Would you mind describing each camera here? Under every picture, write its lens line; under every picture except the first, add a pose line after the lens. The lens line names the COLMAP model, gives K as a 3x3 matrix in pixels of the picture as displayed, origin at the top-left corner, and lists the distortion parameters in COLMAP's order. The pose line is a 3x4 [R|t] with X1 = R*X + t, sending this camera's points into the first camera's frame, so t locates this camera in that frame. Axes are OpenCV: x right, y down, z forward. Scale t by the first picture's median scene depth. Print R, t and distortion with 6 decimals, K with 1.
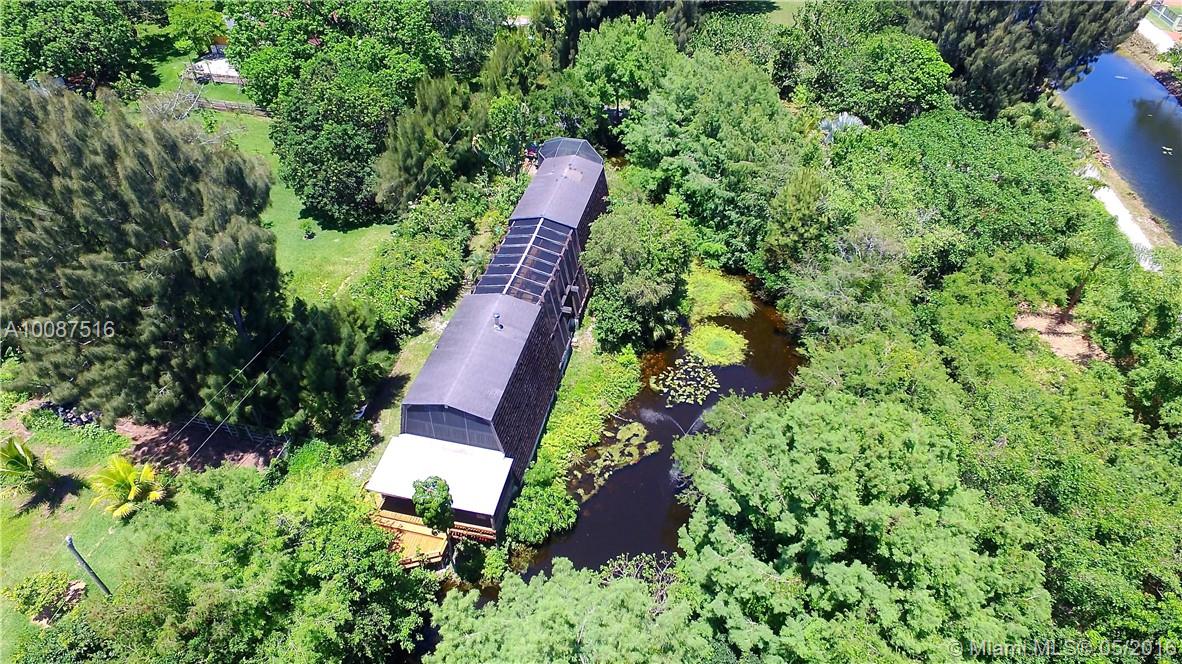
lens RADIAL K [[683.1, 0, 596.1], [0, 683.1, 325.2], [0, 0, 1]] dist [-0.004119, 0.016986]
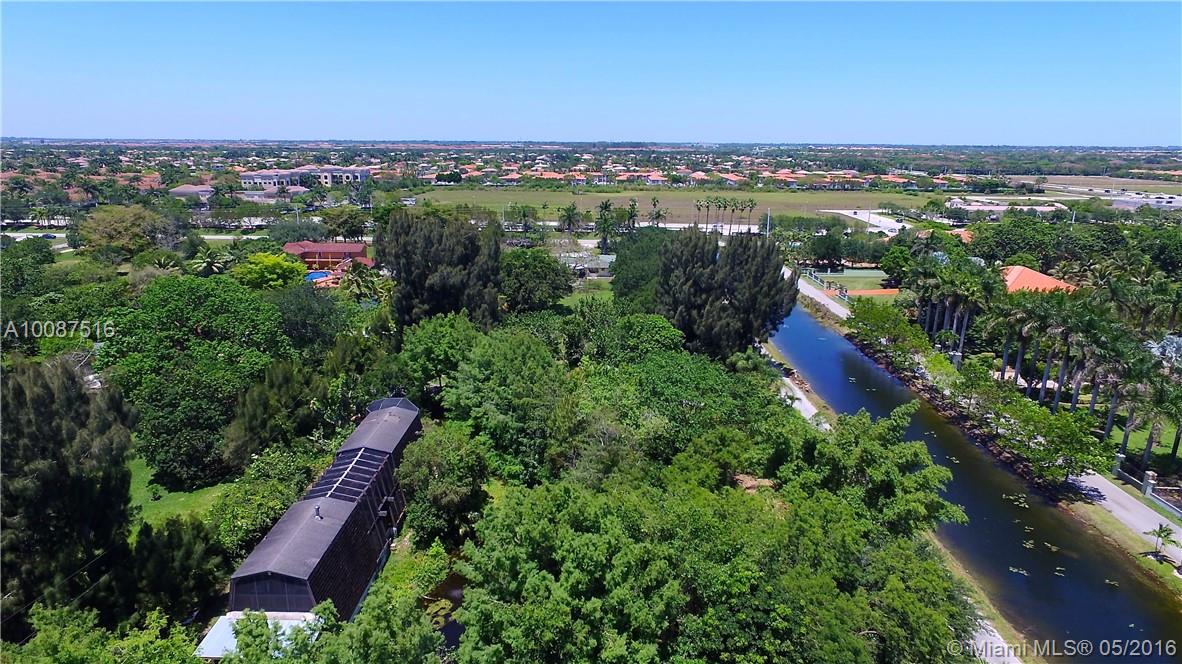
lens RADIAL K [[683.1, 0, 596.1], [0, 683.1, 325.2], [0, 0, 1]] dist [-0.004119, 0.016986]
pose [[0.977684, -0.067822, 0.198833, 0.092490], [0.147828, 0.894583, -0.421745, 0.207723], [-0.149269, 0.441726, 0.884645, -0.251276]]
